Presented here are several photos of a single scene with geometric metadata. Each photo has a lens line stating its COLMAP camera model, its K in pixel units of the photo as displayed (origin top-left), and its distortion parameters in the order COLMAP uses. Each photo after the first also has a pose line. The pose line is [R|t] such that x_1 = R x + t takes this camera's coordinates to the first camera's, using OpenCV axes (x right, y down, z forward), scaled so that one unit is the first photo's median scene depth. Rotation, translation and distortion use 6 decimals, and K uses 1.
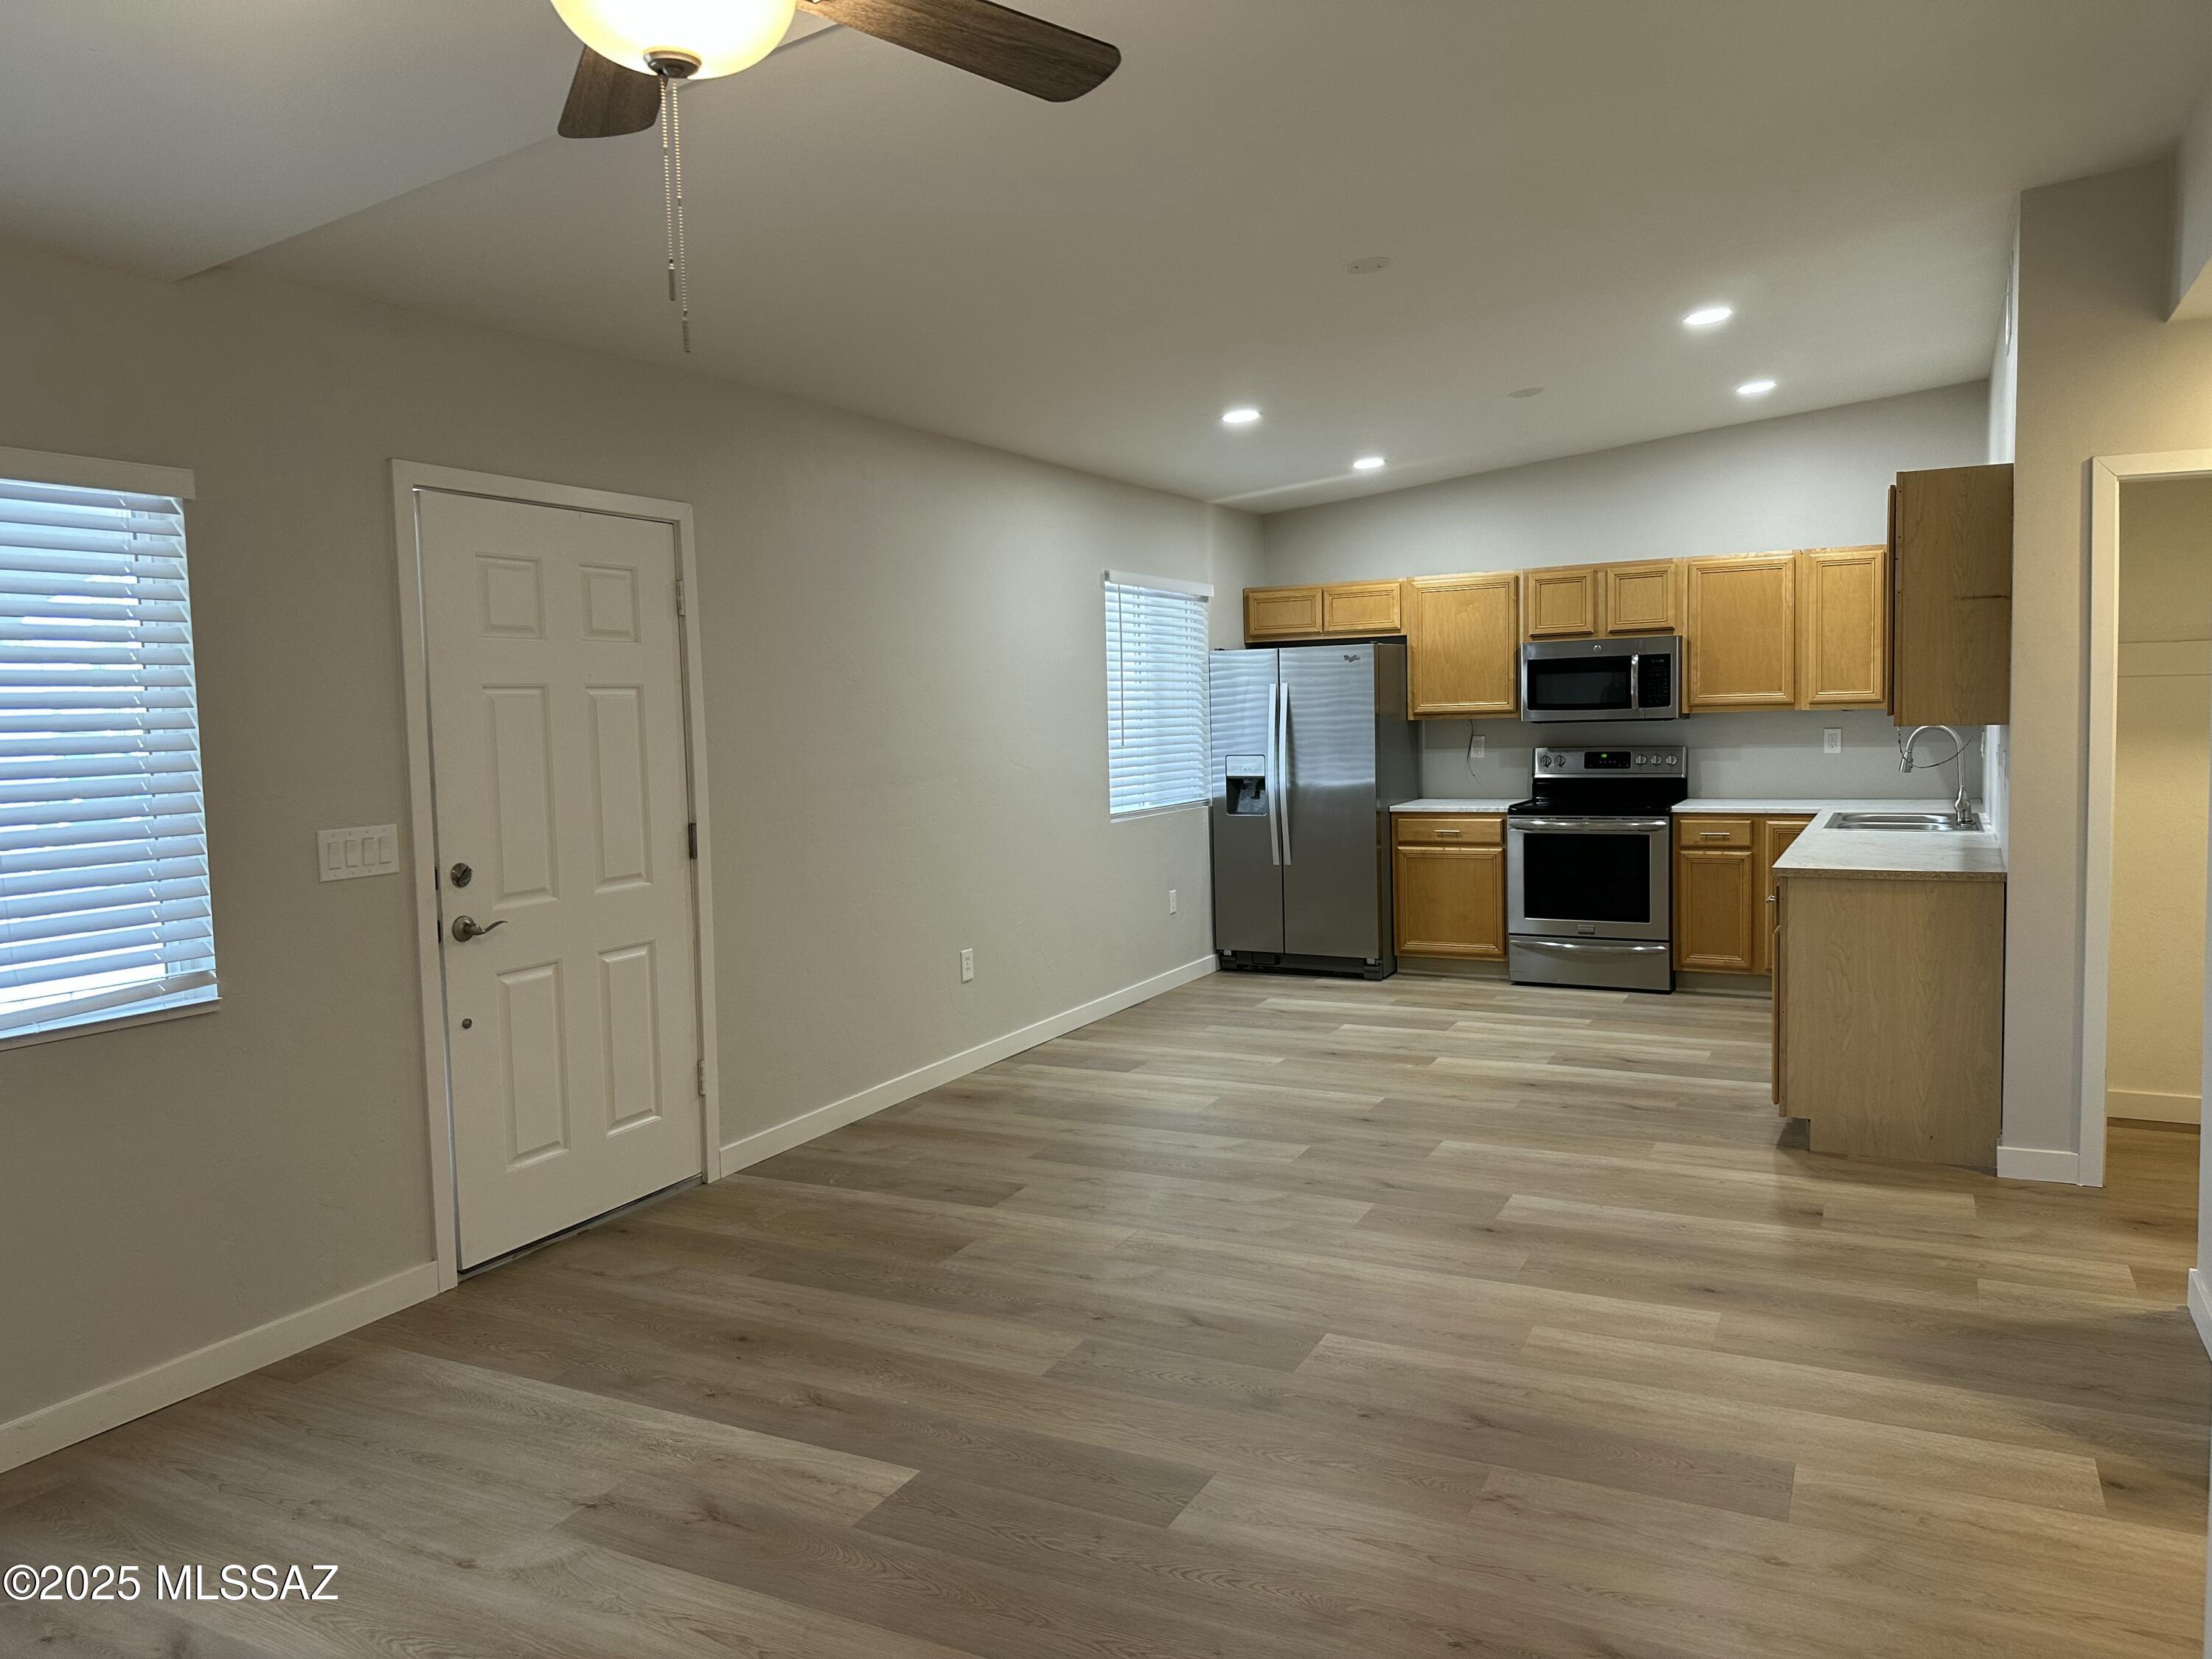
lens RADIAL K [[1556.8, 0, 1180.2], [0, 1556.8, 848.9], [0, 0, 1]] dist [0.077496, -0.088629]
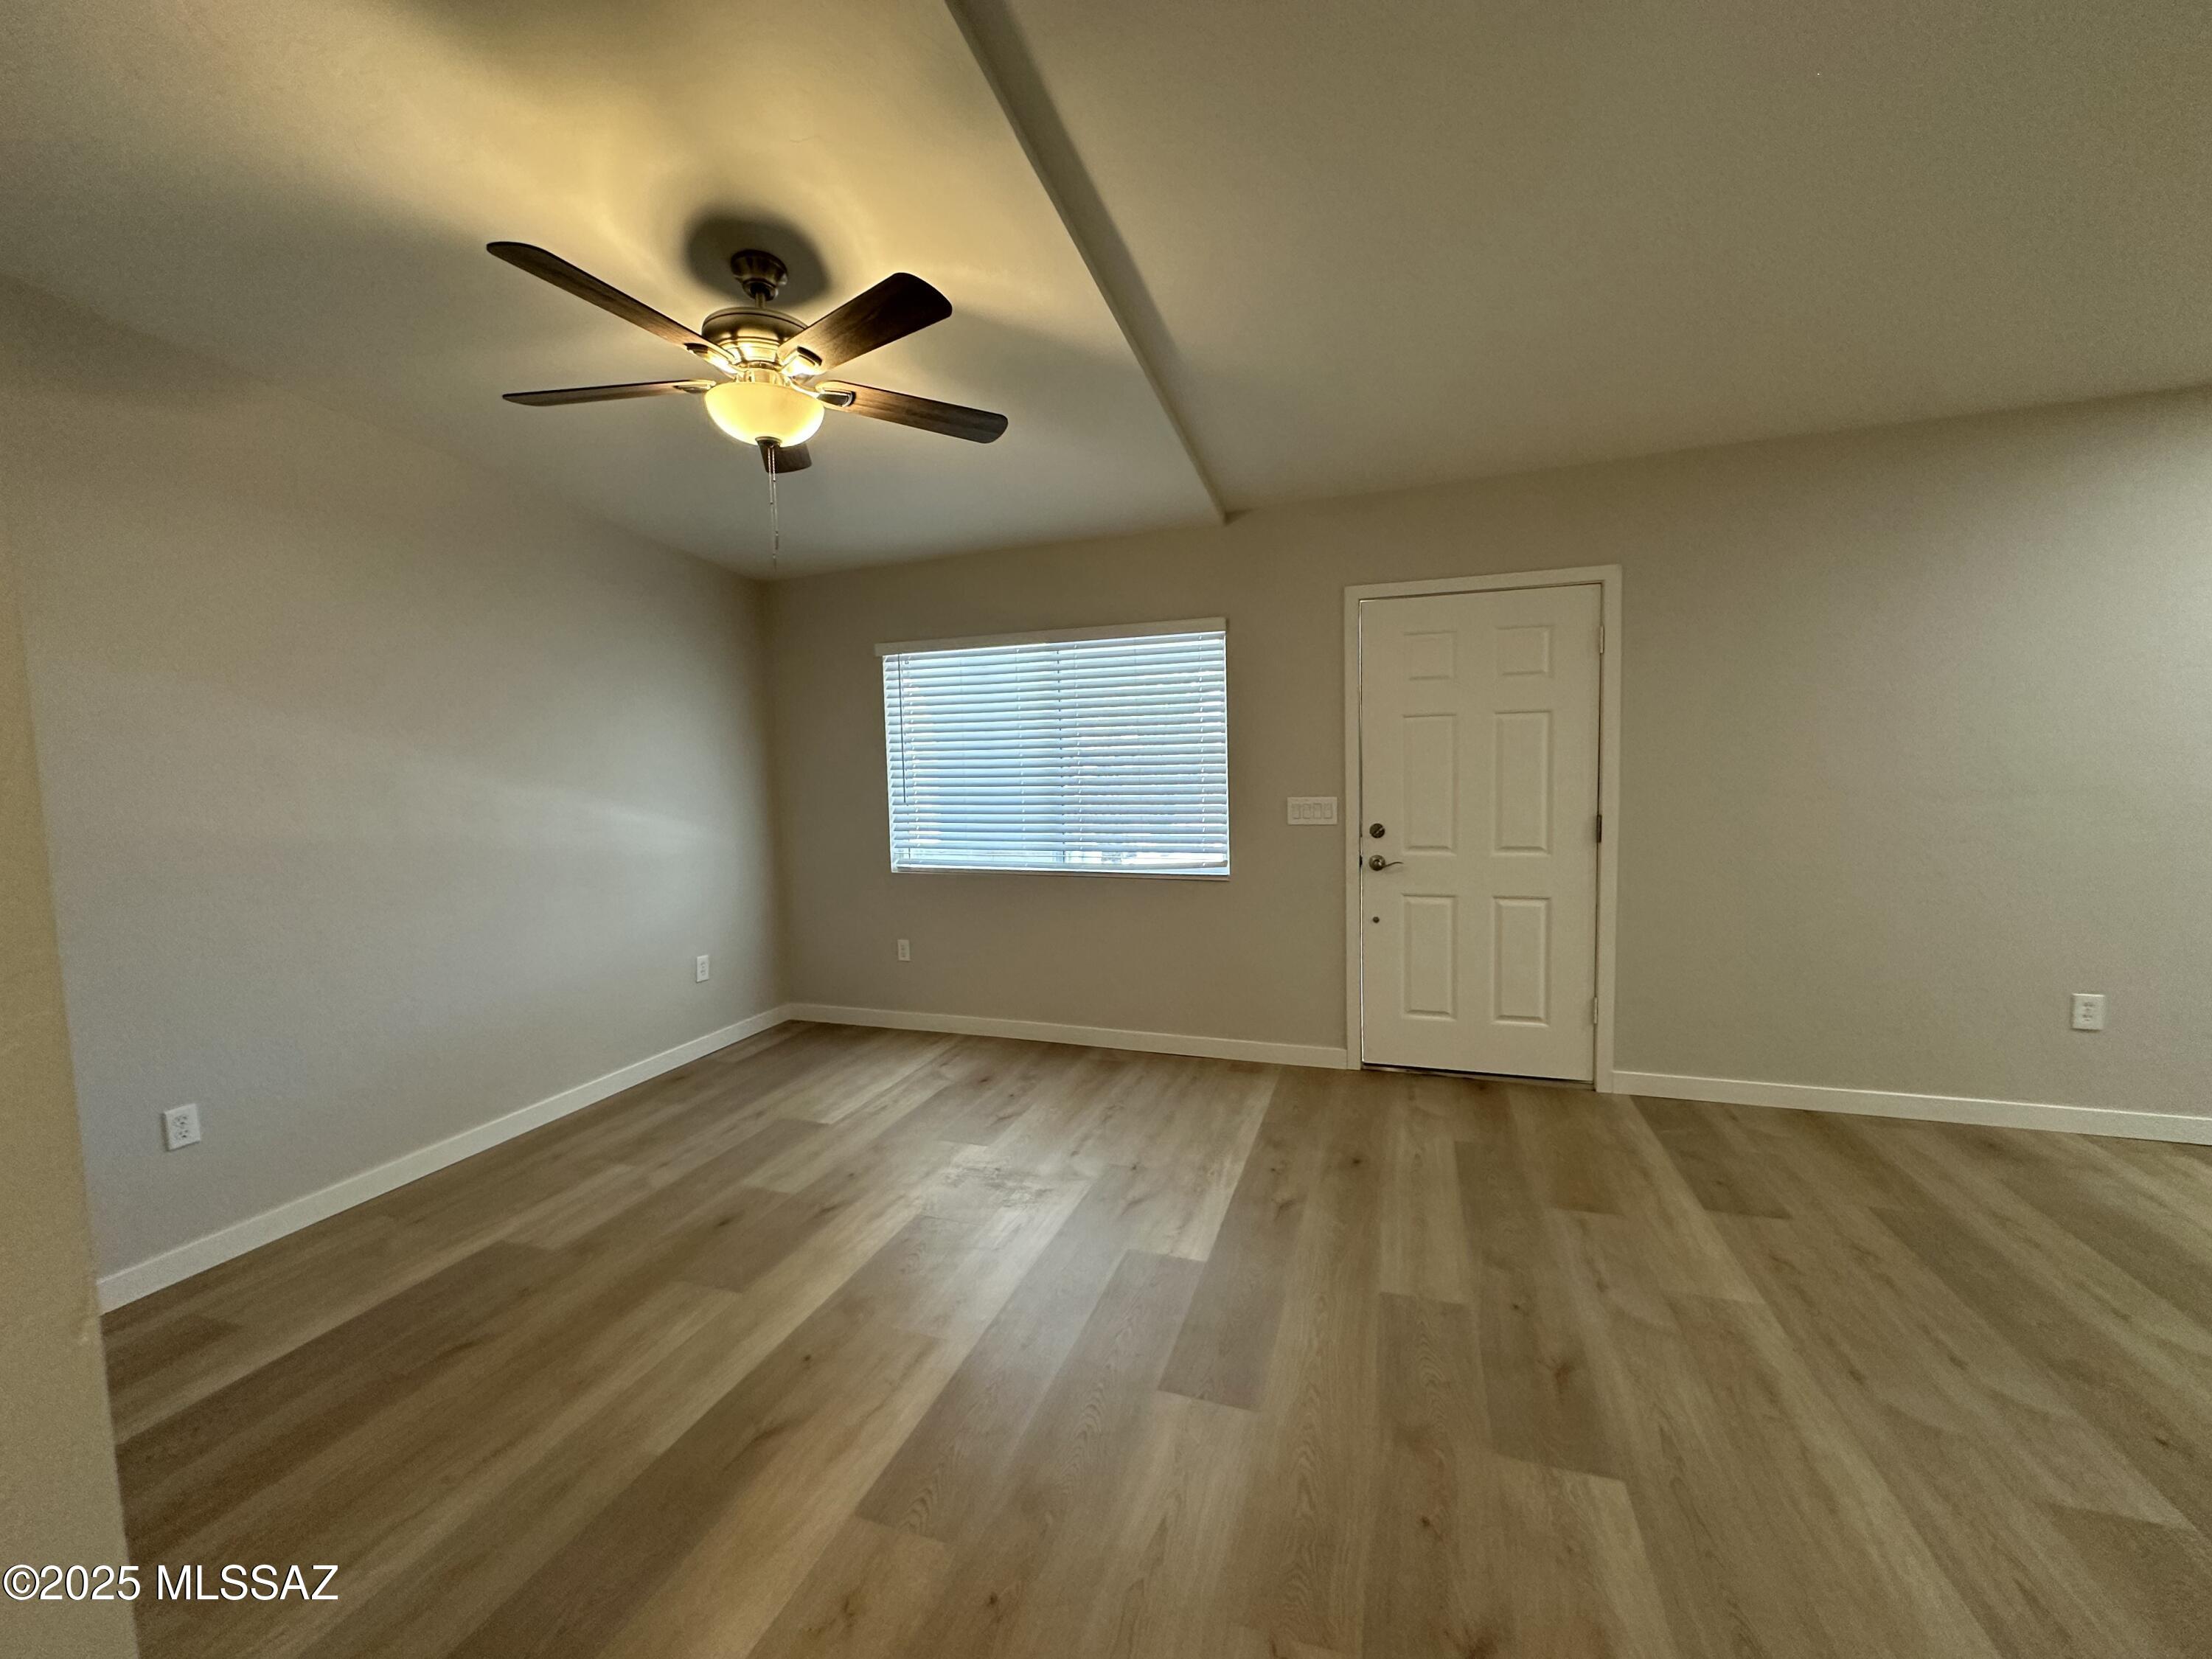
lens RADIAL K [[901.3, 0, 1087.3], [0, 901.3, 841.7], [0, 0, 1]] dist [-0.006397, -0.000177]
pose [[0.093739, 0.111460, -0.989338, 0.390298], [-0.070589, 0.991957, 0.105067, -0.042825], [0.993091, 0.059987, 0.100853, 0.516679]]
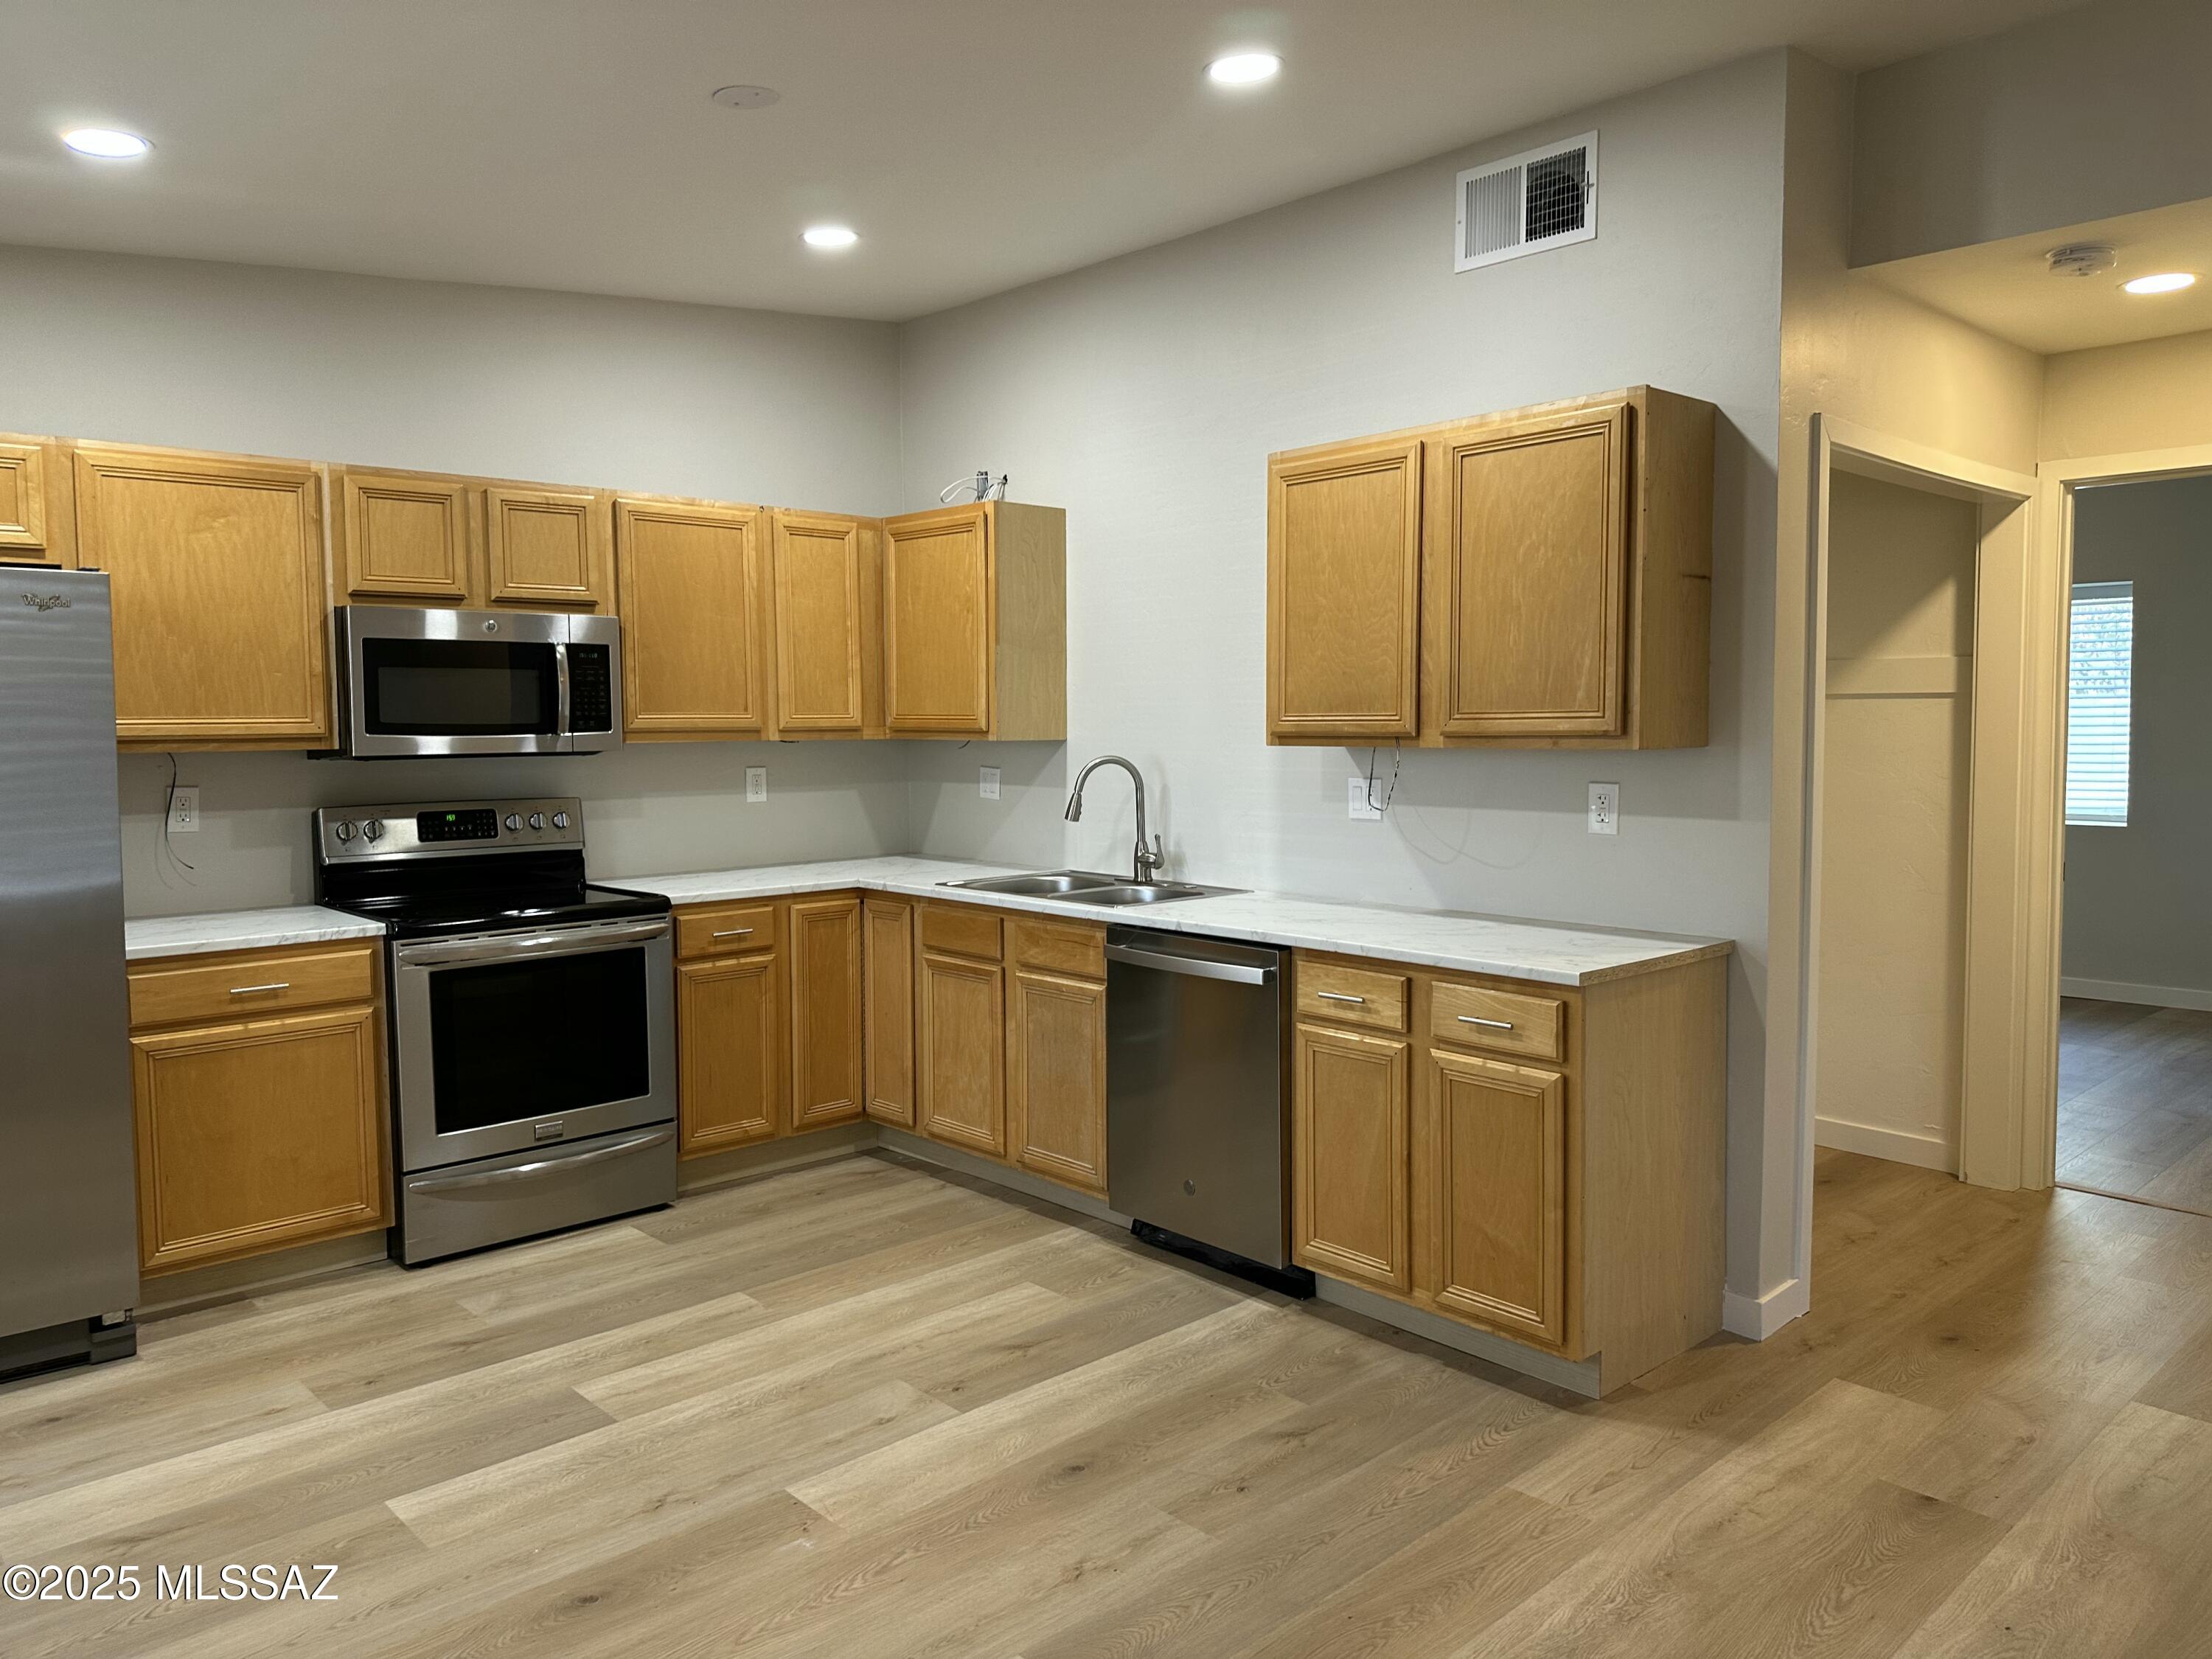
lens RADIAL K [[1556.8, 0, 1124.7], [0, 1556.8, 807.0], [0, 0, 1]] dist [0.077496, -0.088629]
pose [[0.376516, -0.031544, 0.925873, -0.293273], [0.085860, 0.996307, -0.000973, -0.074105], [-0.922423, 0.079862, 0.377834, 0.990398]]
